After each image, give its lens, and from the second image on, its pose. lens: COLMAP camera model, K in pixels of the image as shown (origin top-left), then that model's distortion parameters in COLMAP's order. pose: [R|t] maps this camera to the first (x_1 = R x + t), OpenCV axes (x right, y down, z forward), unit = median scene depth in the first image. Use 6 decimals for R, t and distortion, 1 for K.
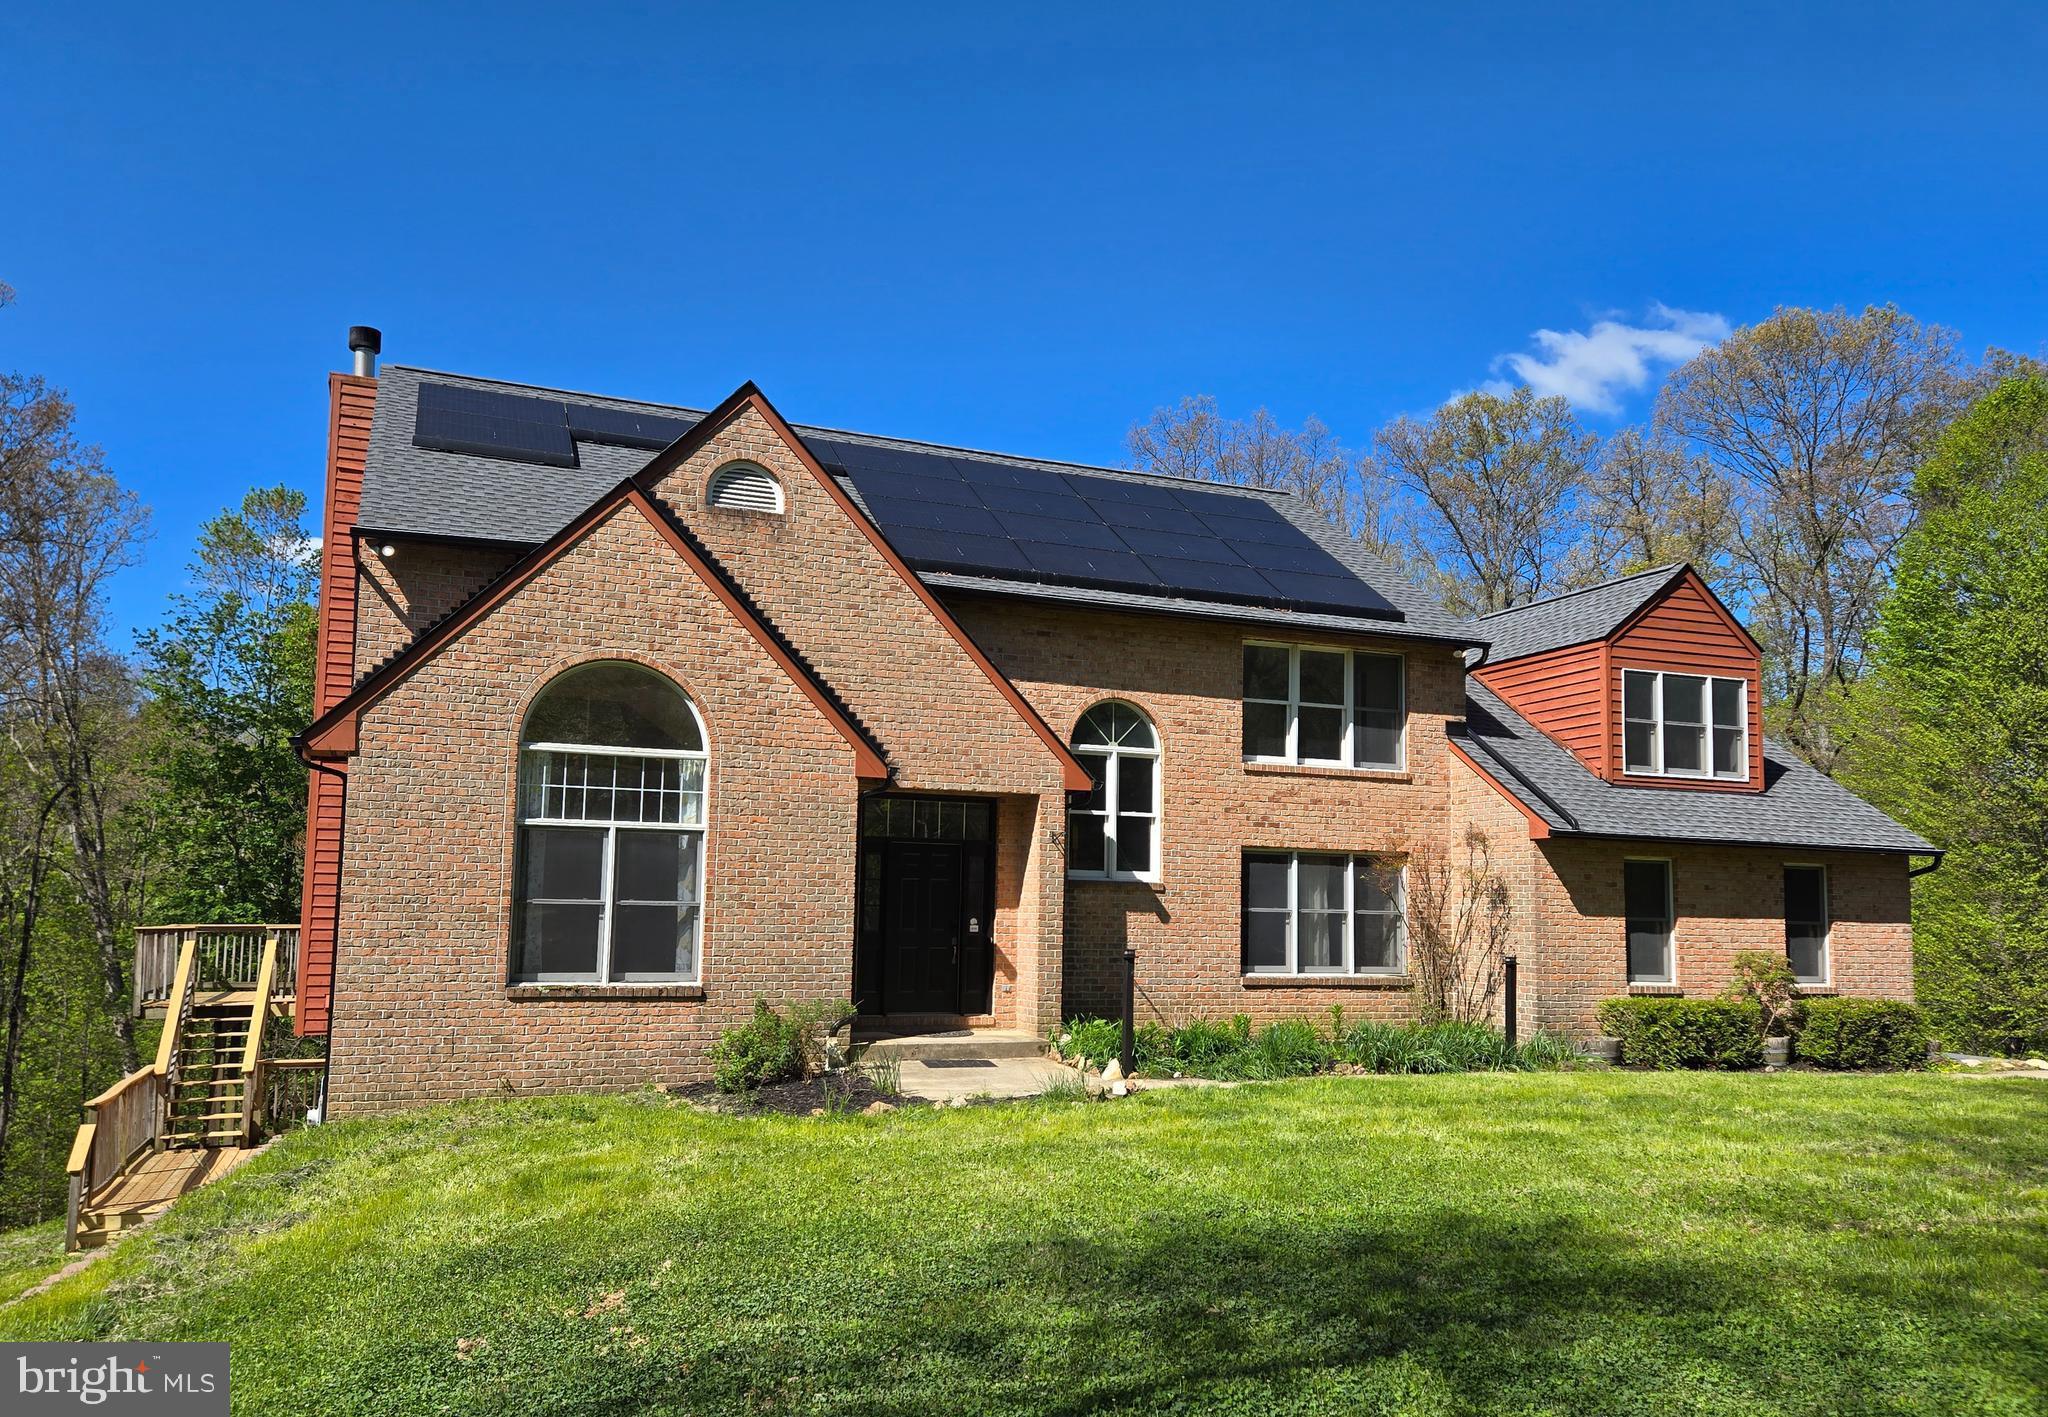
lens RADIAL K [[1502.1, 0, 1015.7], [0, 1502.1, 774.1], [0, 0, 1]] dist [0.051502, -0.001588]
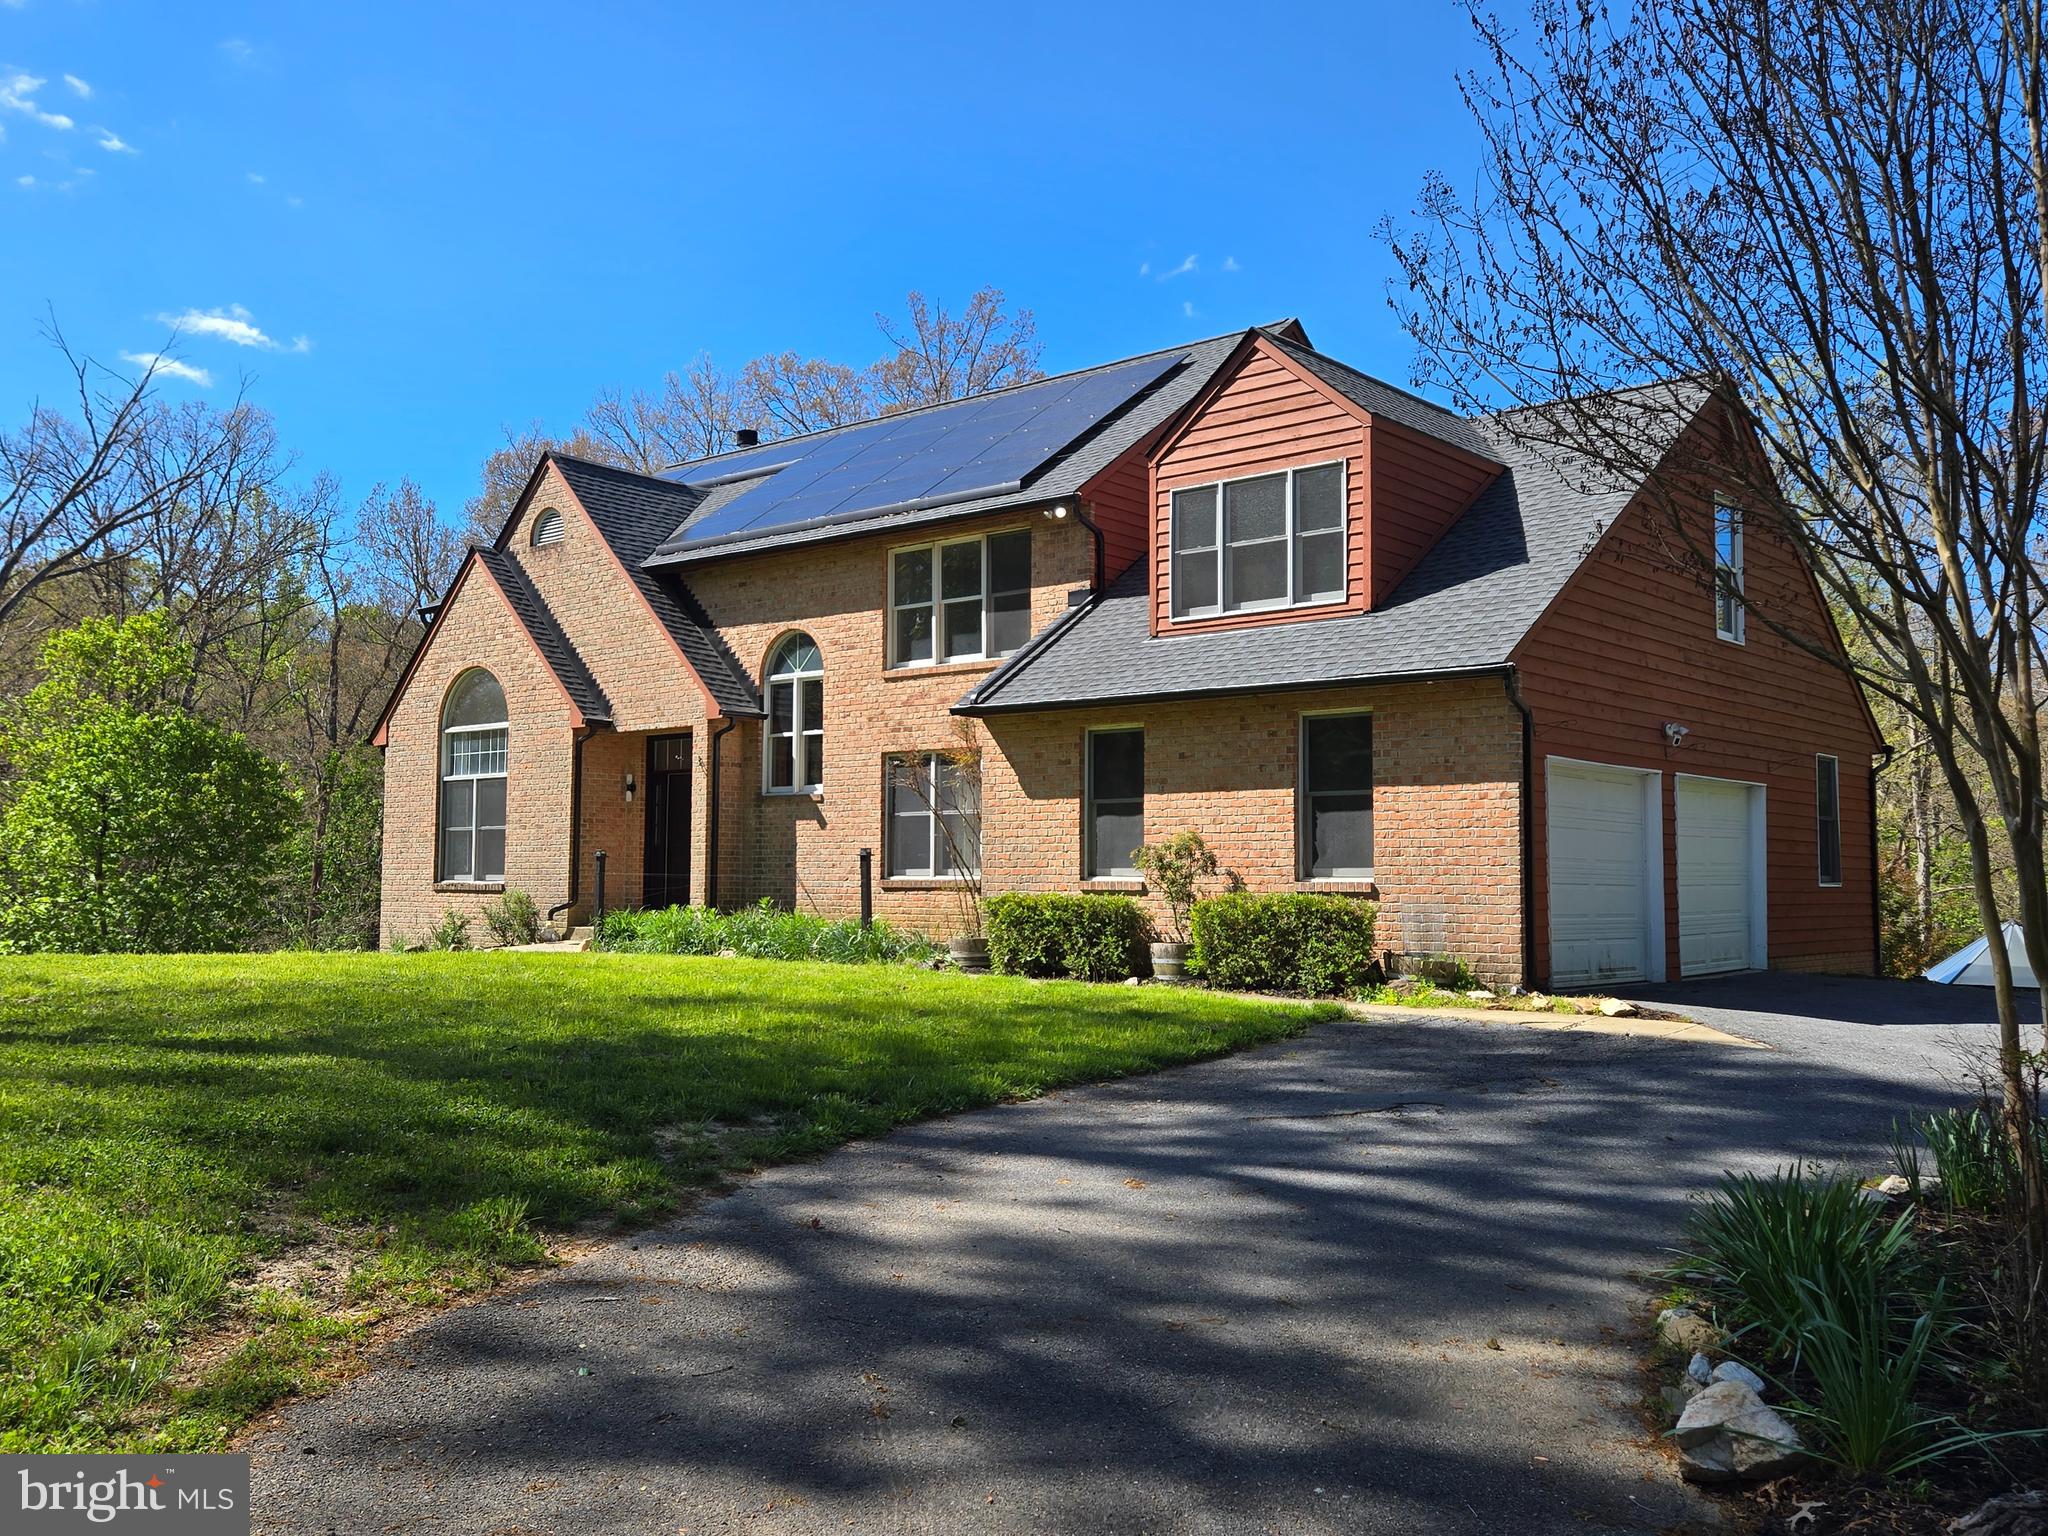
lens RADIAL K [[1763.1, 0, 1024.0], [0, 1763.1, 768.0], [0, 0, 1]] dist [0.091617, 0.000580]
pose [[0.474500, -0.073790, -0.877157, 1.404810], [0.085022, 0.995663, -0.037766, 0.125636], [0.876140, -0.056658, 0.478716, 0.573490]]
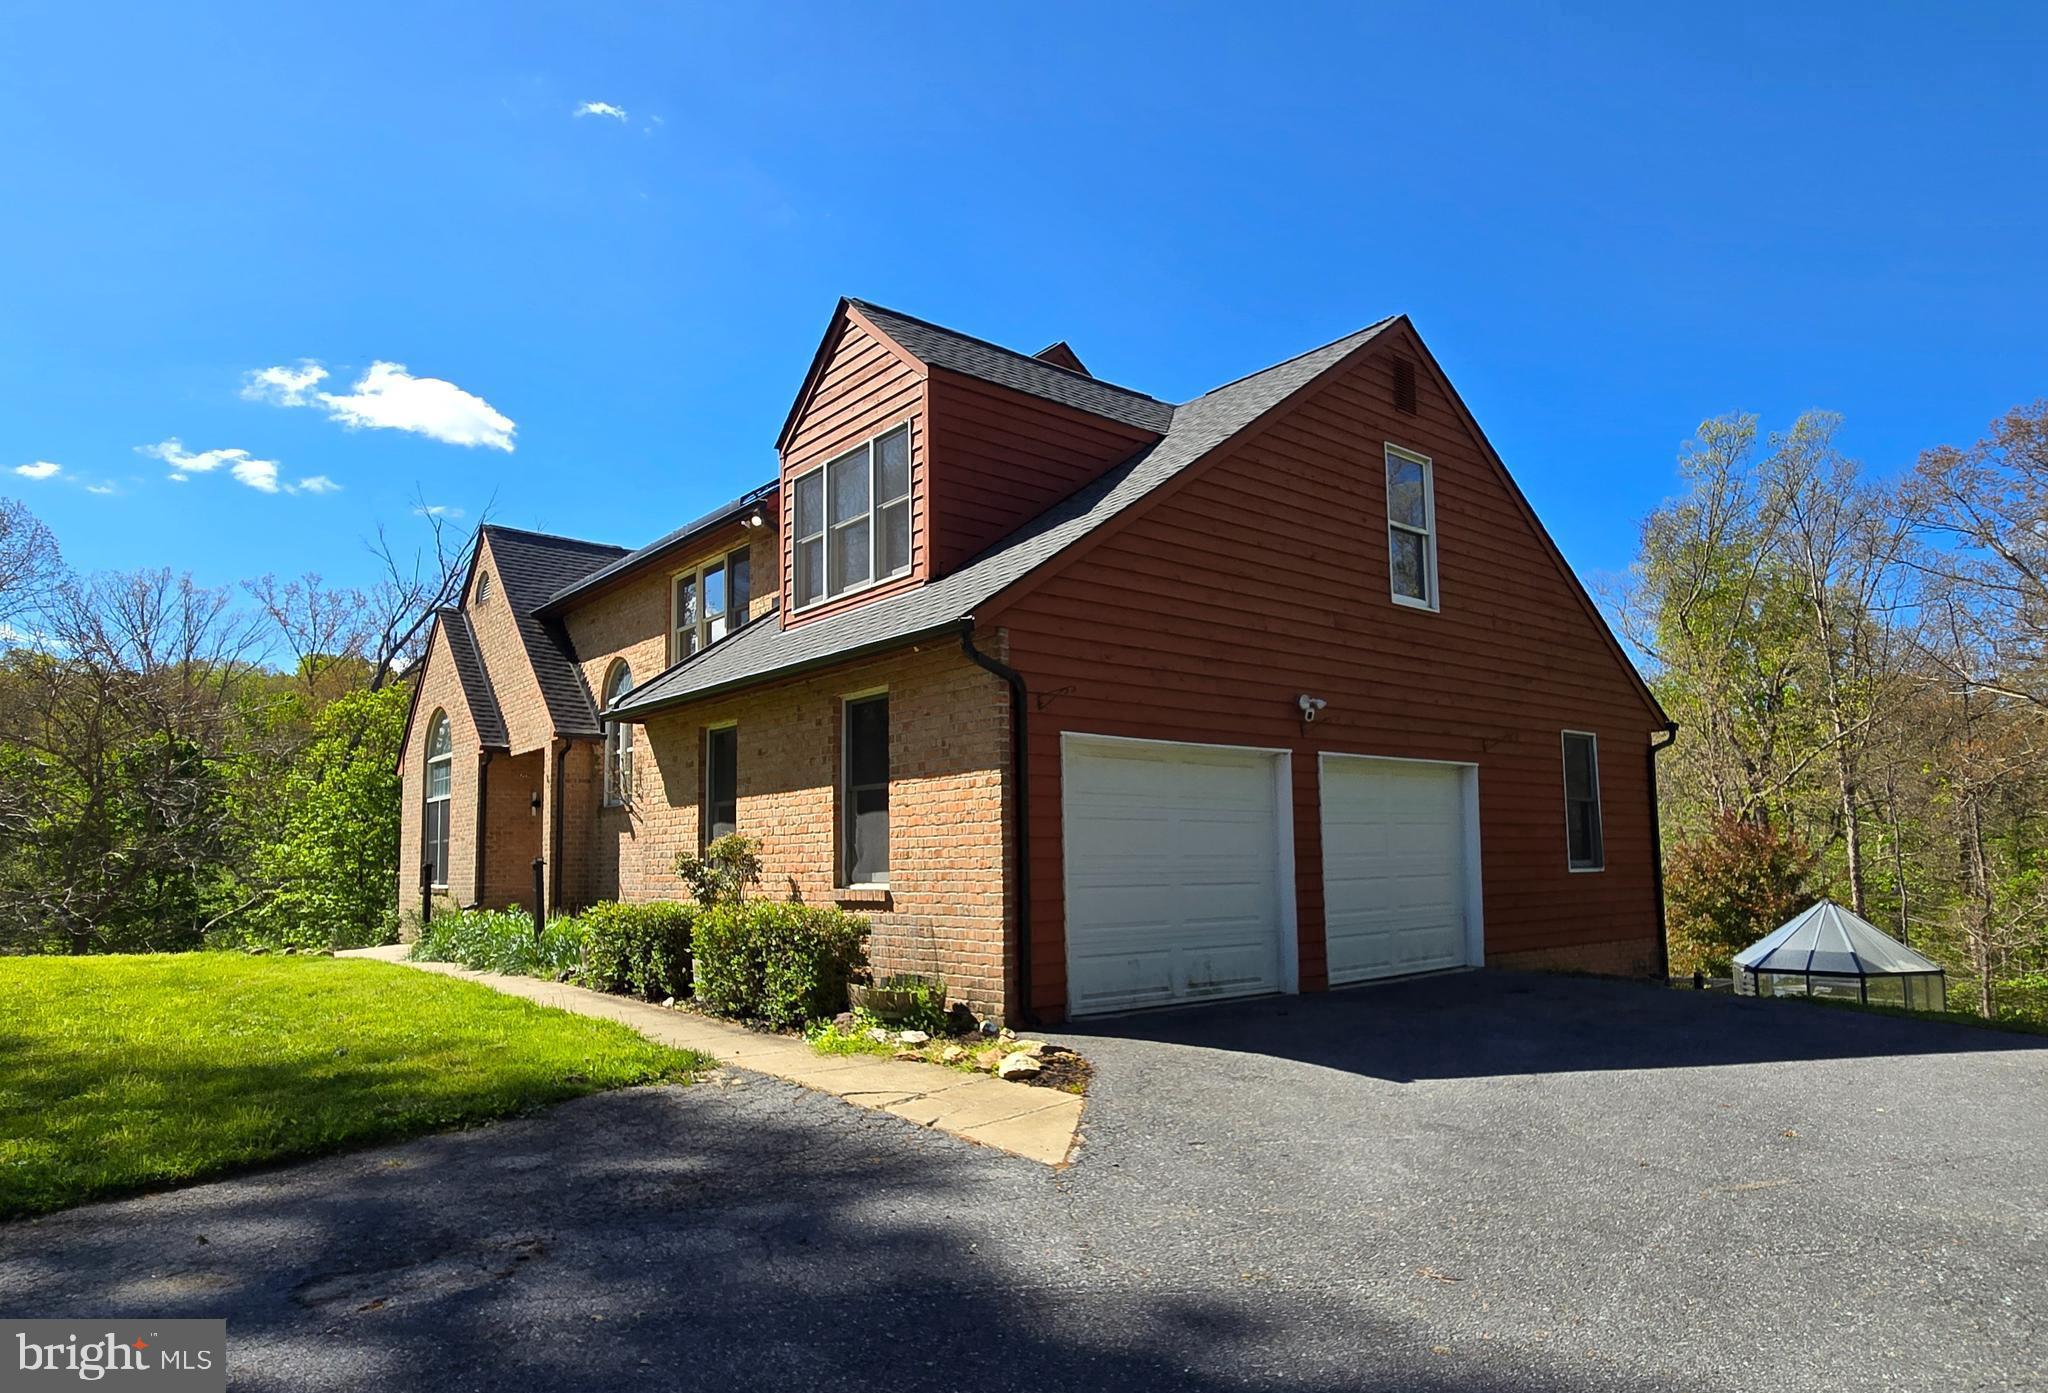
lens RADIAL K [[1219.2, 0, 1012.7], [0, 1219.2, 755.1], [0, 0, 1]] dist [-0.003091, -0.000570]
pose [[0.310275, -0.110053, -0.944255, 1.205266], [0.109048, 0.990840, -0.079650, 0.156900], [0.944372, -0.078255, 0.319434, 1.076513]]
